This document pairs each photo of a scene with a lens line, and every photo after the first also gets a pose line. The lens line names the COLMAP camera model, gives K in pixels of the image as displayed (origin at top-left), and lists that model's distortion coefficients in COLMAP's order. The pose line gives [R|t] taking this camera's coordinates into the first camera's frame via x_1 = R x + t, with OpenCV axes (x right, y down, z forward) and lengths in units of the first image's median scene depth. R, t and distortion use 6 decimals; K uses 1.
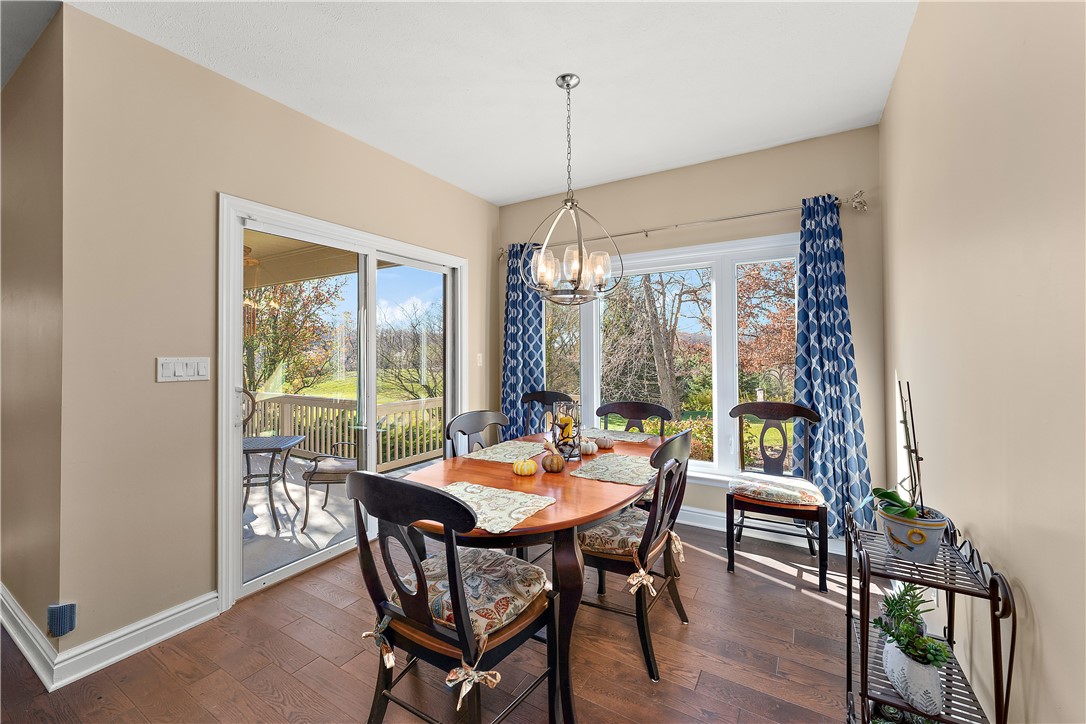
lens RADIAL K [[442.4, 0, 539.1], [0, 442.4, 348.3], [0, 0, 1]] dist [-0.001536, 0.000215]
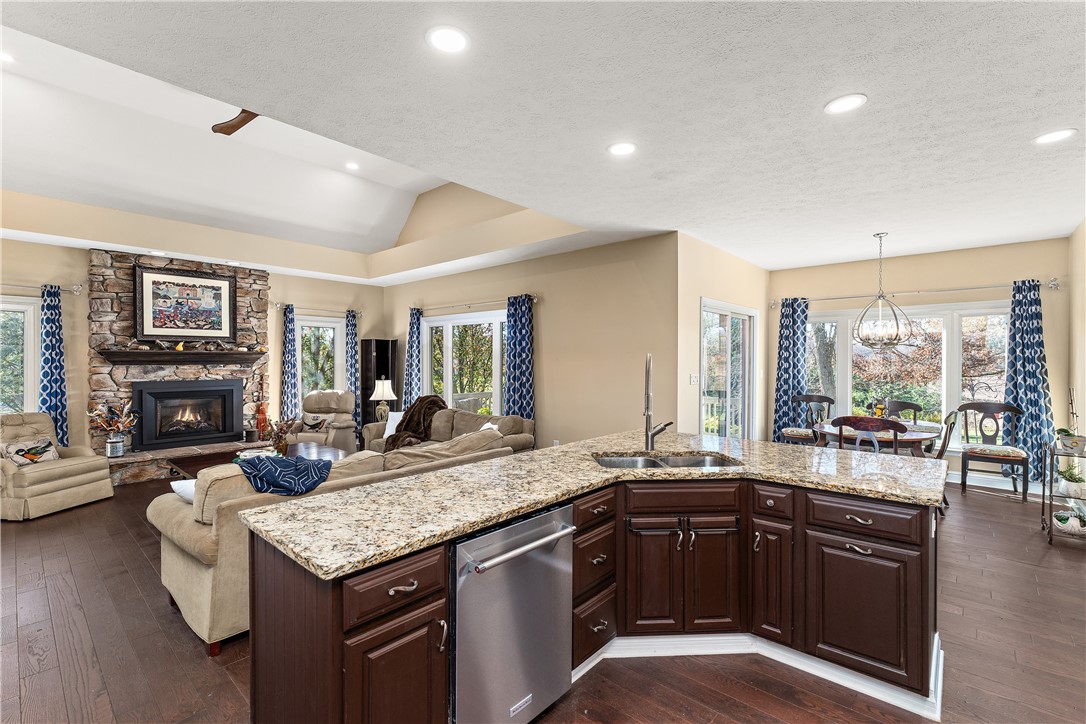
lens RADIAL K [[478.2, 0, 541.0], [0, 478.2, 365.6], [0, 0, 1]] dist [-0.002816, -0.000059]
pose [[0.982608, 0.008266, -0.185507, -0.841854], [-0.004317, 0.999756, 0.021680, -0.051521], [0.185641, -0.020502, 0.982404, -1.134169]]
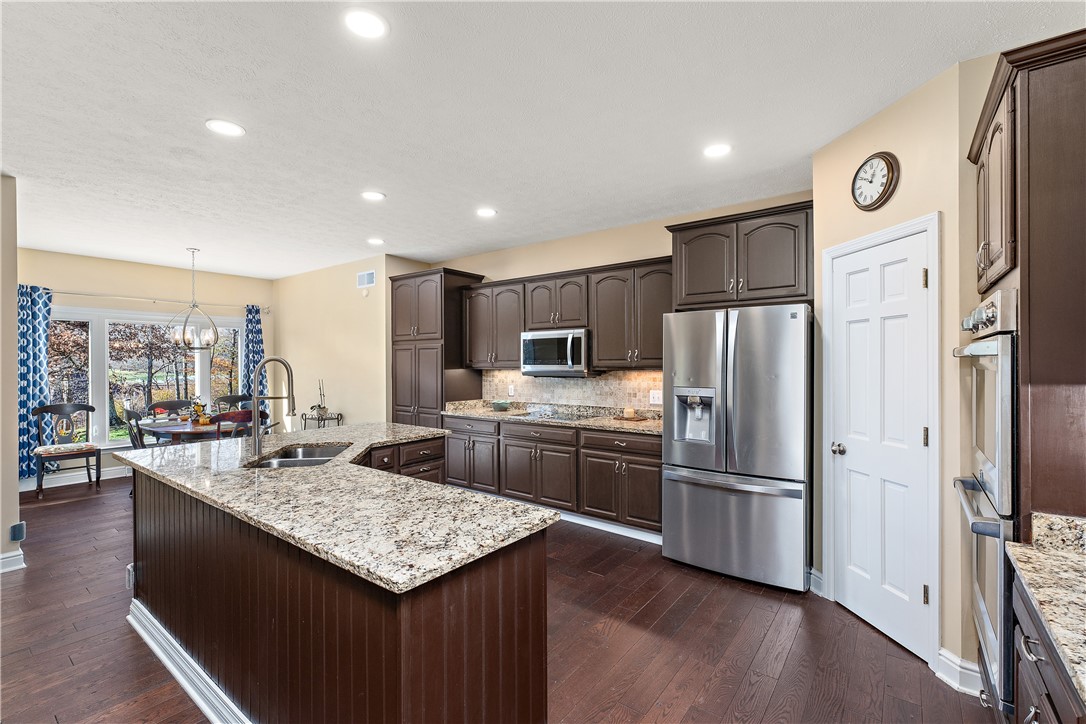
lens RADIAL K [[478.2, 0, 541.0], [0, 478.2, 365.6], [0, 0, 1]] dist [-0.002816, -0.000059]
pose [[0.102224, -0.002361, 0.994759, -1.736181], [-0.007473, 0.999967, 0.003141, -0.044252], [-0.994733, -0.007755, 0.102203, -0.778705]]
